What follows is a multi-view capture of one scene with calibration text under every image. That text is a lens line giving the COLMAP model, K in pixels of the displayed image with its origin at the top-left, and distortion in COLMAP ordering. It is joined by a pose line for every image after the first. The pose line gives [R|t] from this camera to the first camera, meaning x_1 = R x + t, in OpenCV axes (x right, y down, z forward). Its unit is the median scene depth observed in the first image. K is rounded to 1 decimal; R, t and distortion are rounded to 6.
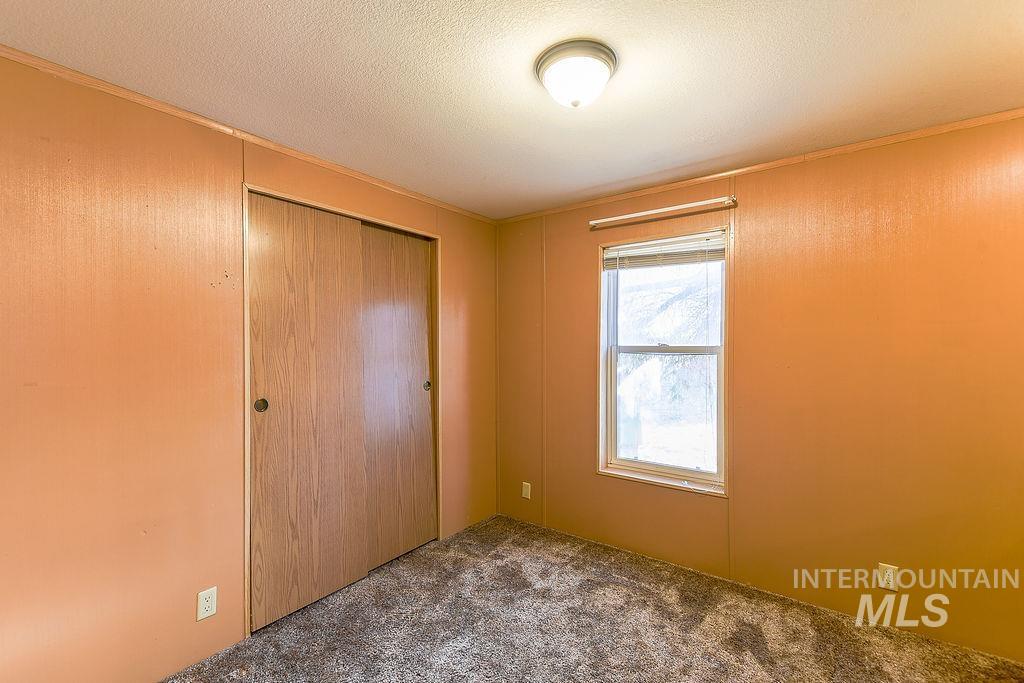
lens RADIAL K [[442.5, 0, 508.2], [0, 442.5, 343.9], [0, 0, 1]] dist [0.008627, -0.004314]
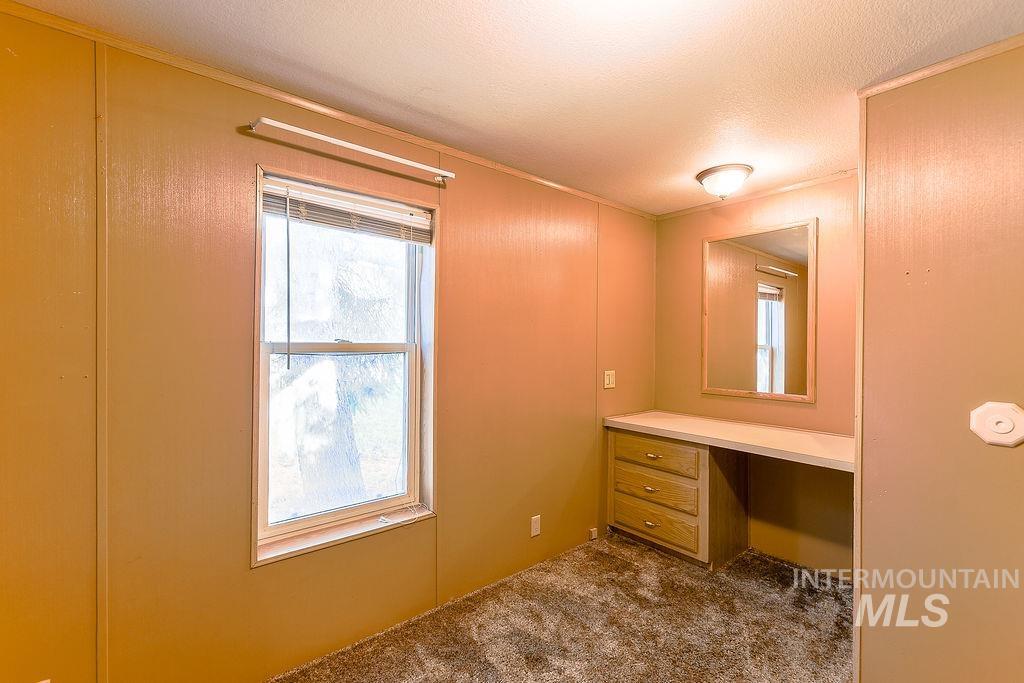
lens RADIAL K [[442.5, 0, 508.2], [0, 442.5, 343.9], [0, 0, 1]] dist [0.008627, -0.004314]
pose [[0.242602, -0.001595, 0.970125, -0.293834], [-0.007303, 0.999967, 0.003470, 0.002095], [-0.970098, -0.007927, 0.242582, 0.590651]]
